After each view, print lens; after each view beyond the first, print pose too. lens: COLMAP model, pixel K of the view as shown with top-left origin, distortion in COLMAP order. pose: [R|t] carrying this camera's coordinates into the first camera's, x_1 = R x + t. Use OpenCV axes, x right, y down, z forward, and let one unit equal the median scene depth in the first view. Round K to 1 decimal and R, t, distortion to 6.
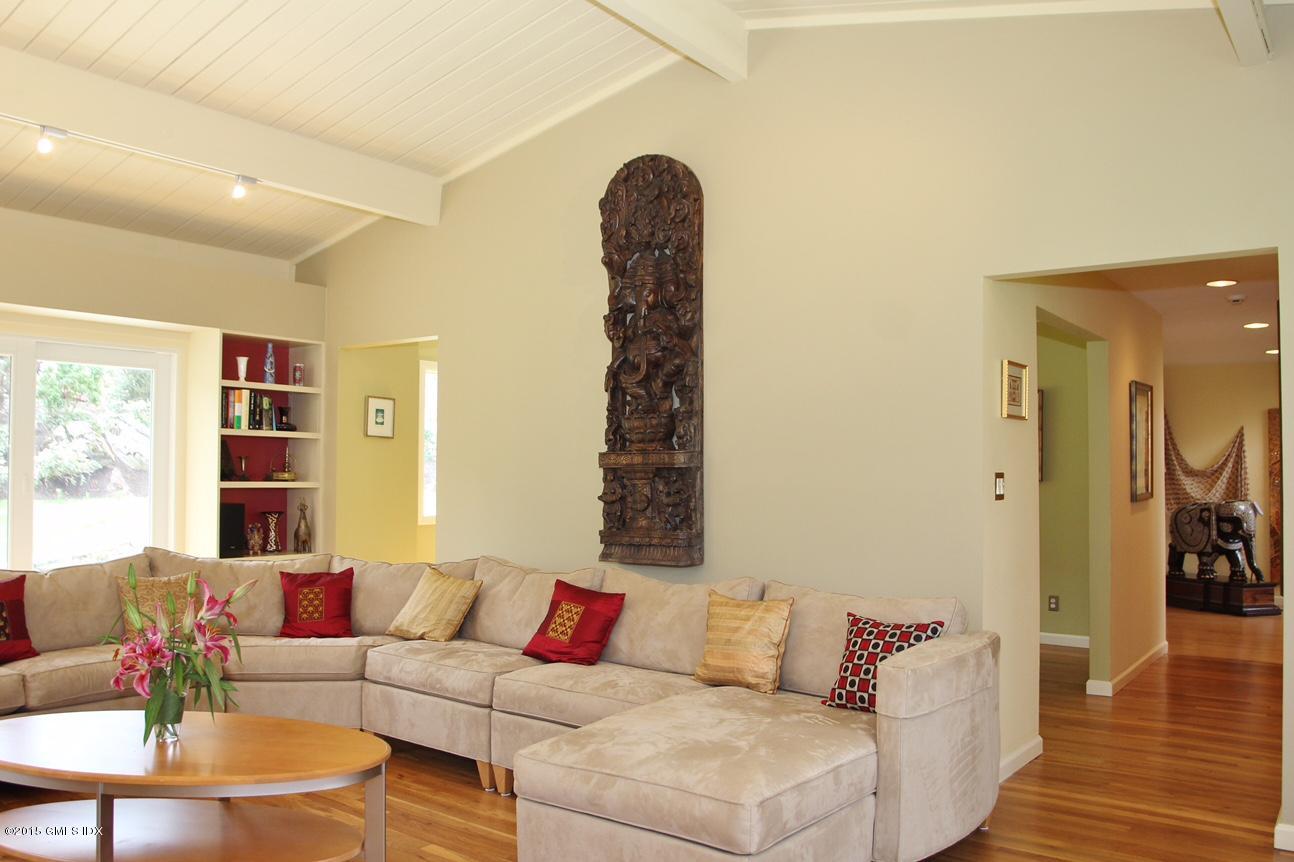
lens RADIAL K [[1043.6, 0, 647.0], [0, 1043.6, 431.0], [0, 0, 1]] dist [-0.079024, 0.001088]
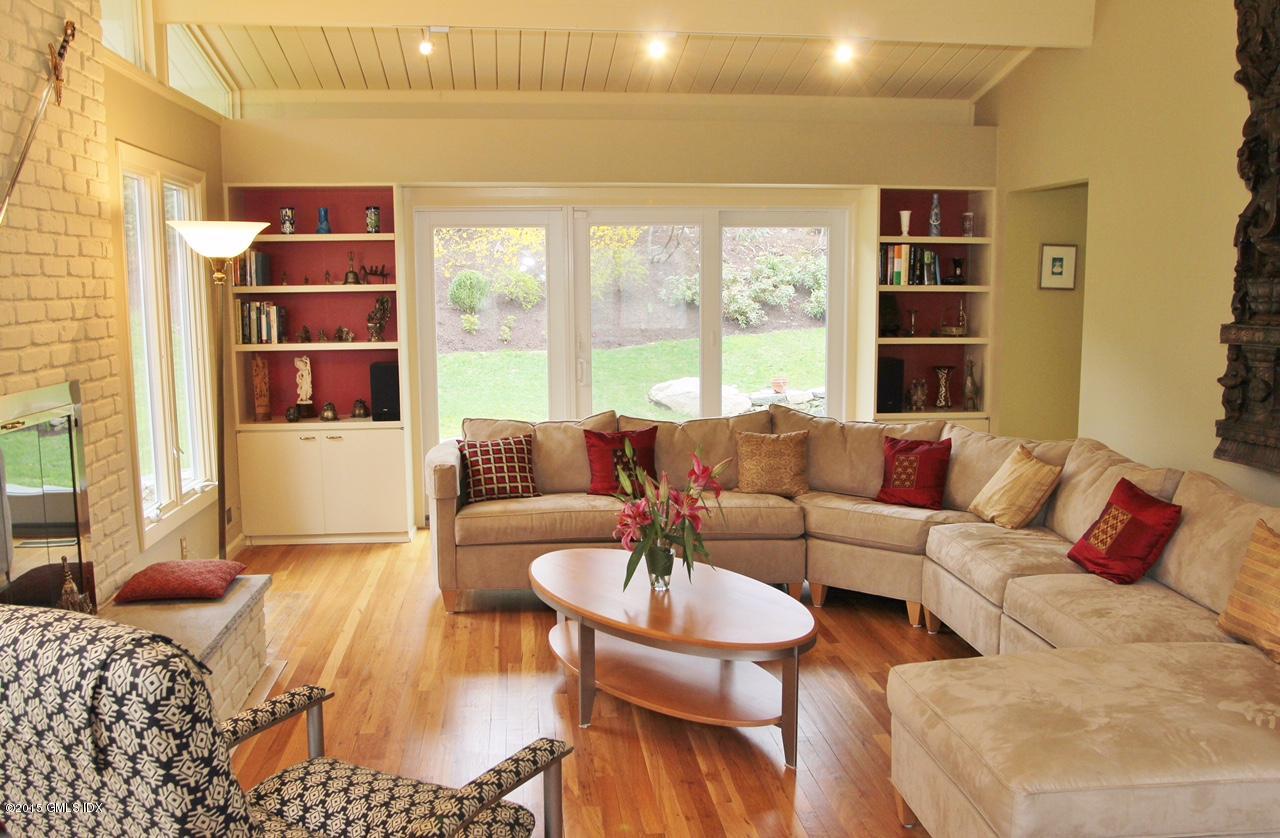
lens RADIAL K [[1102.9, 0, 640.0], [0, 1102.9, 419.0], [0, 0, 1]] dist [-0.012610, -0.002952]
pose [[0.706257, 0.077065, -0.703748, 0.238009], [0.033199, 0.989359, 0.141659, -0.041898], [0.707176, -0.123412, 0.696183, 0.082662]]
